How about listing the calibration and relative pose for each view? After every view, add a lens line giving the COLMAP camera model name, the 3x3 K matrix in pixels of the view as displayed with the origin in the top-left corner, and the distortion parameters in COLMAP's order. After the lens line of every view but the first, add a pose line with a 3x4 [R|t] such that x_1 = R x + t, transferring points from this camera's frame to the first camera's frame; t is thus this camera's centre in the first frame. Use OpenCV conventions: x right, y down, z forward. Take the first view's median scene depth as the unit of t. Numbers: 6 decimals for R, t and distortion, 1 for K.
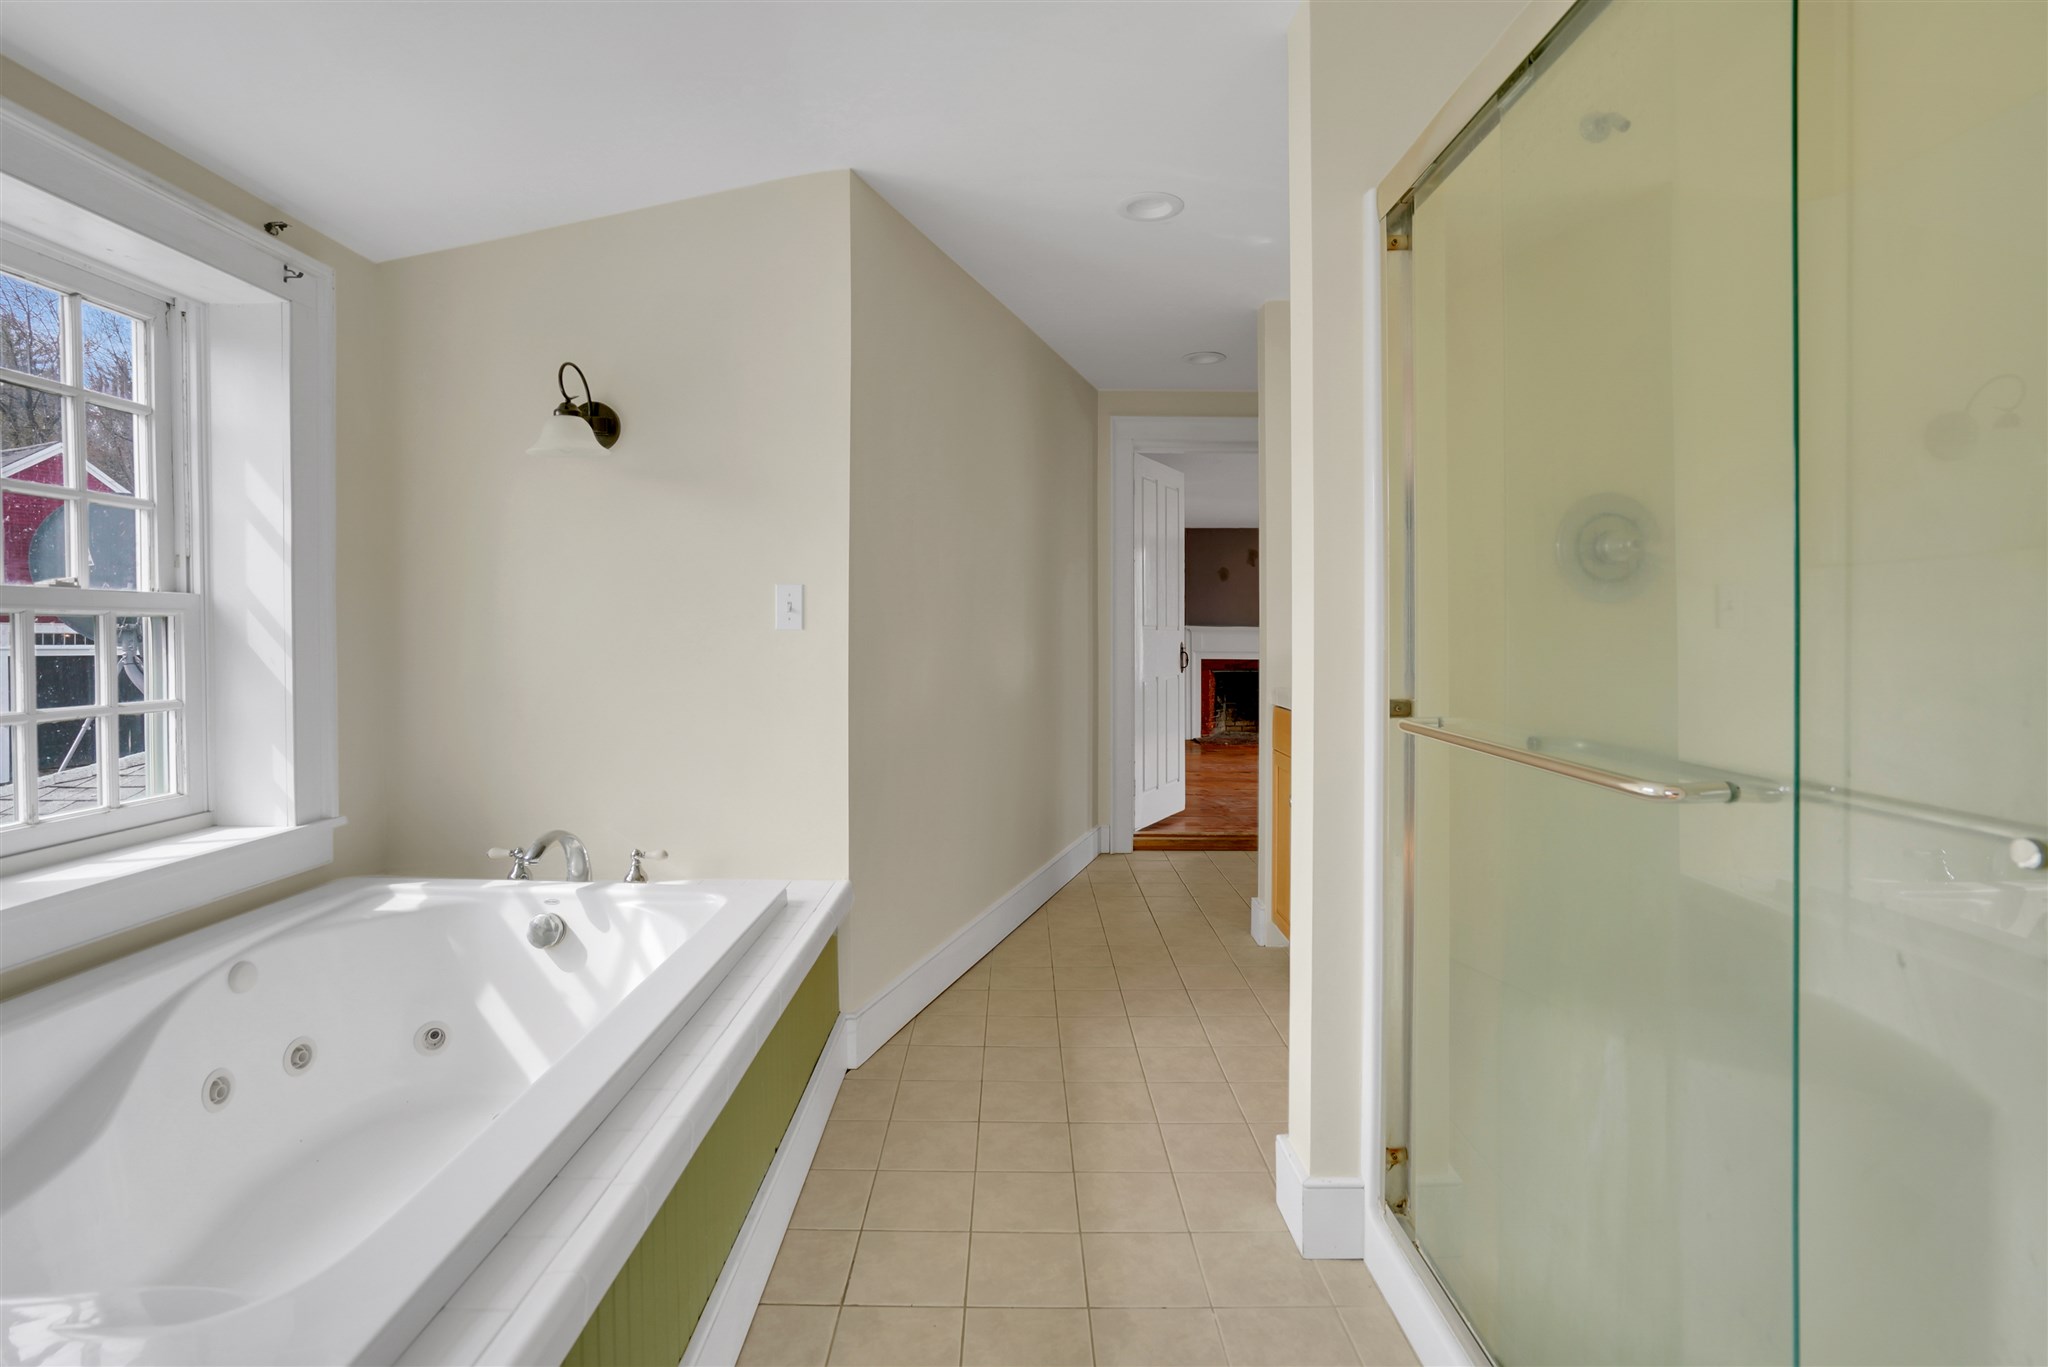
lens RADIAL K [[1066.7, 0, 1018.1], [0, 1066.7, 619.8], [0, 0, 1]] dist [-0.024265, -0.000822]
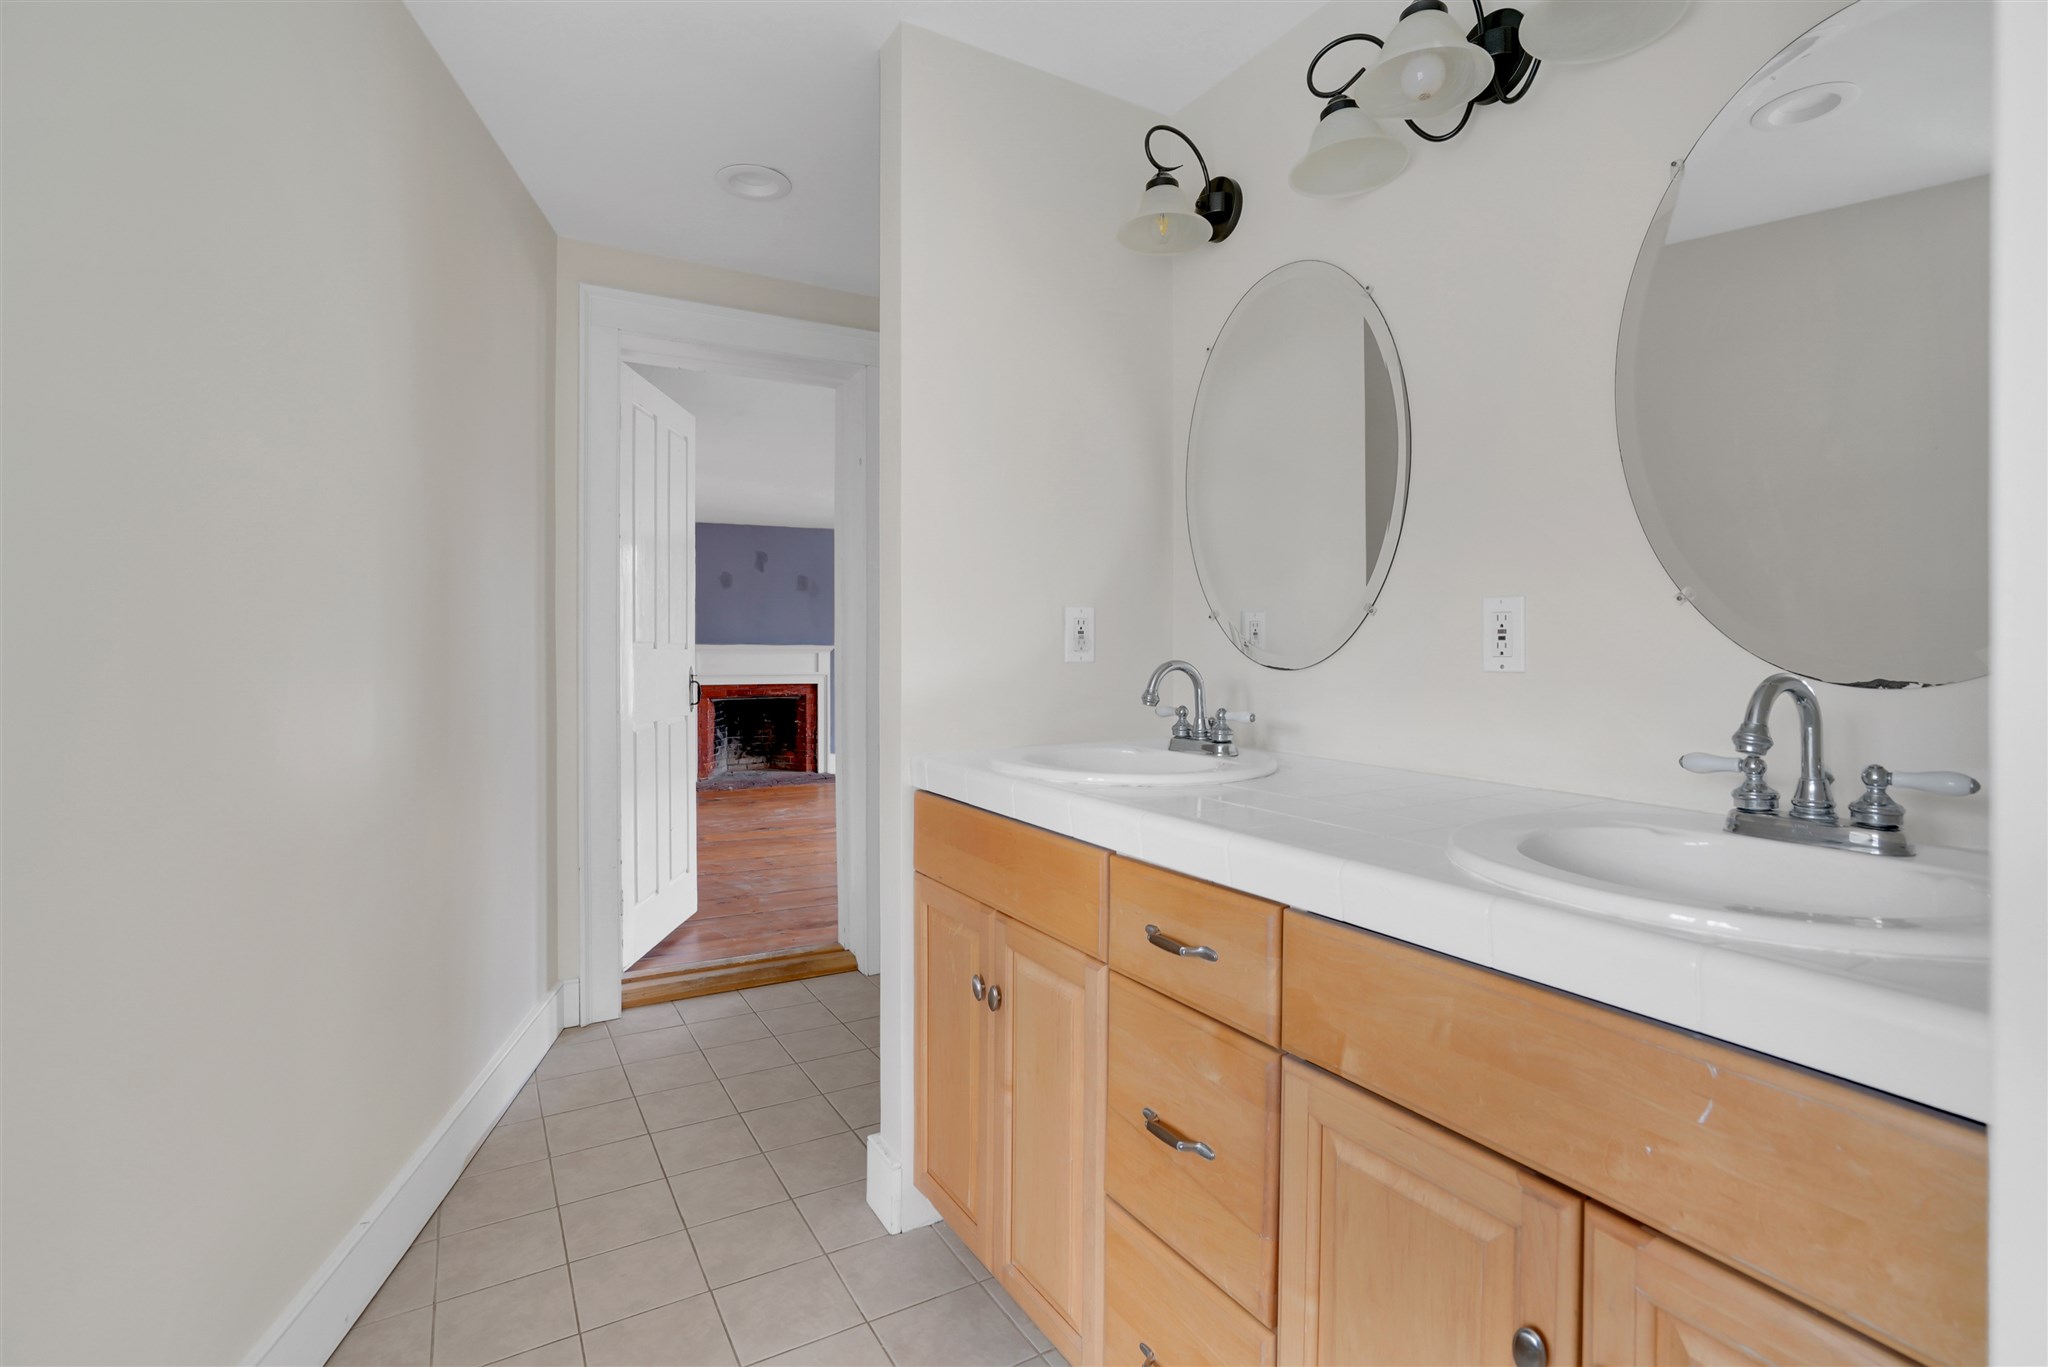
lens RADIAL K [[1130.6, 0, 1090.0], [0, 1130.6, 655.0], [0, 0, 1]] dist [-0.000107, -0.029315]
pose [[0.869772, -0.006278, 0.493414, 0.021200], [-0.001249, 0.999888, 0.014924, 0.002598], [-0.493453, -0.013597, 0.869666, 0.274914]]
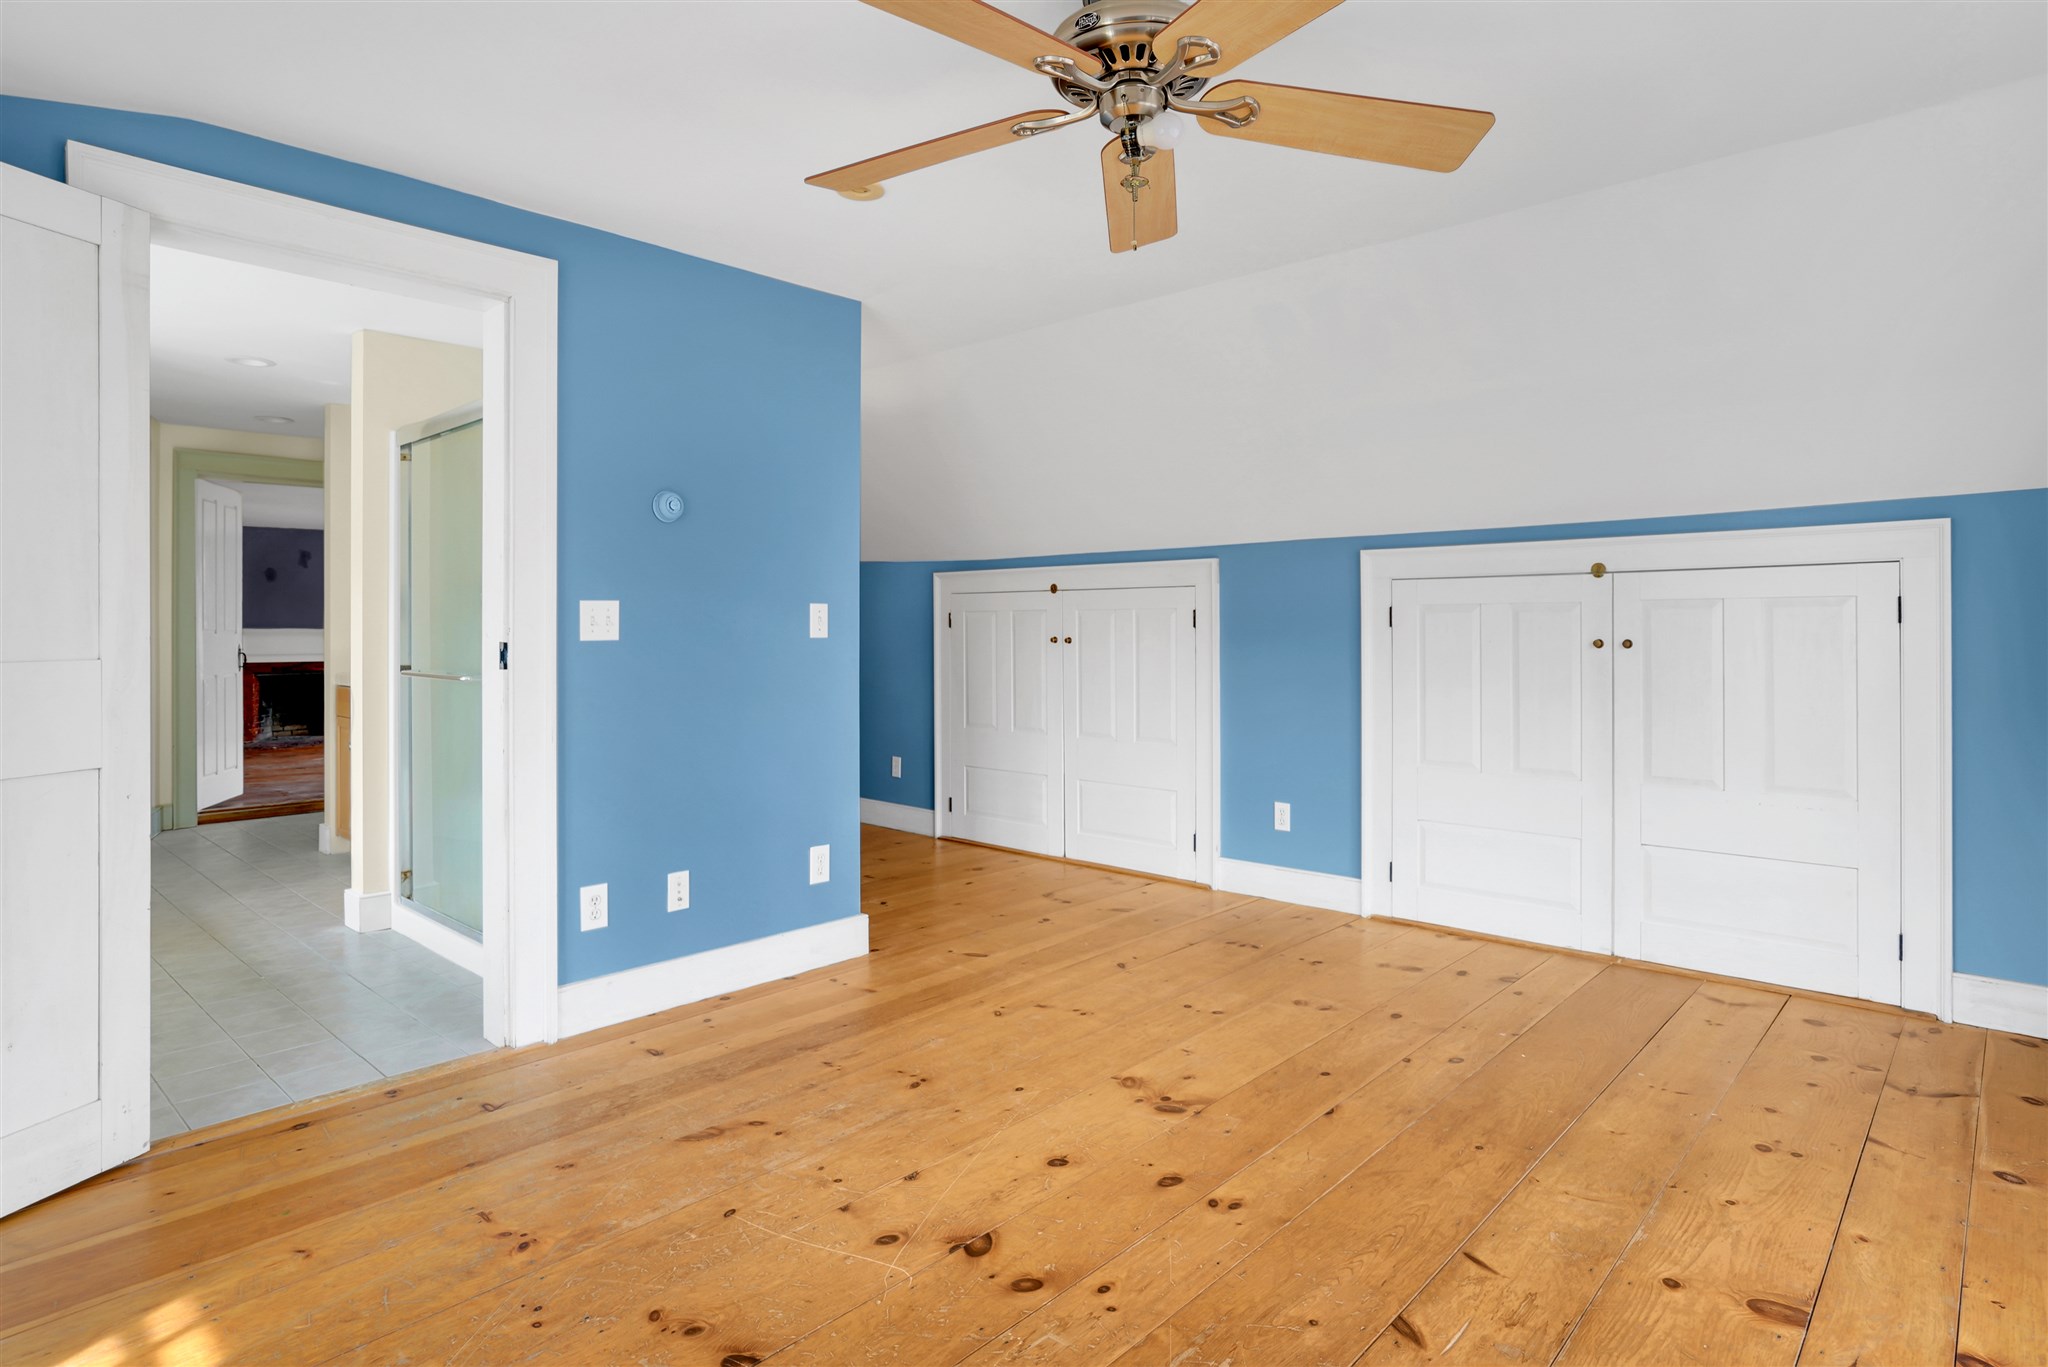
lens RADIAL K [[1066.7, 0, 1018.1], [0, 1066.7, 619.8], [0, 0, 1]] dist [-0.024265, -0.000822]
pose [[0.684692, -0.001109, 0.728832, -0.102217], [0.000606, 0.999999, 0.000953, -0.005353], [-0.728833, -0.000211, 0.684692, -0.392452]]
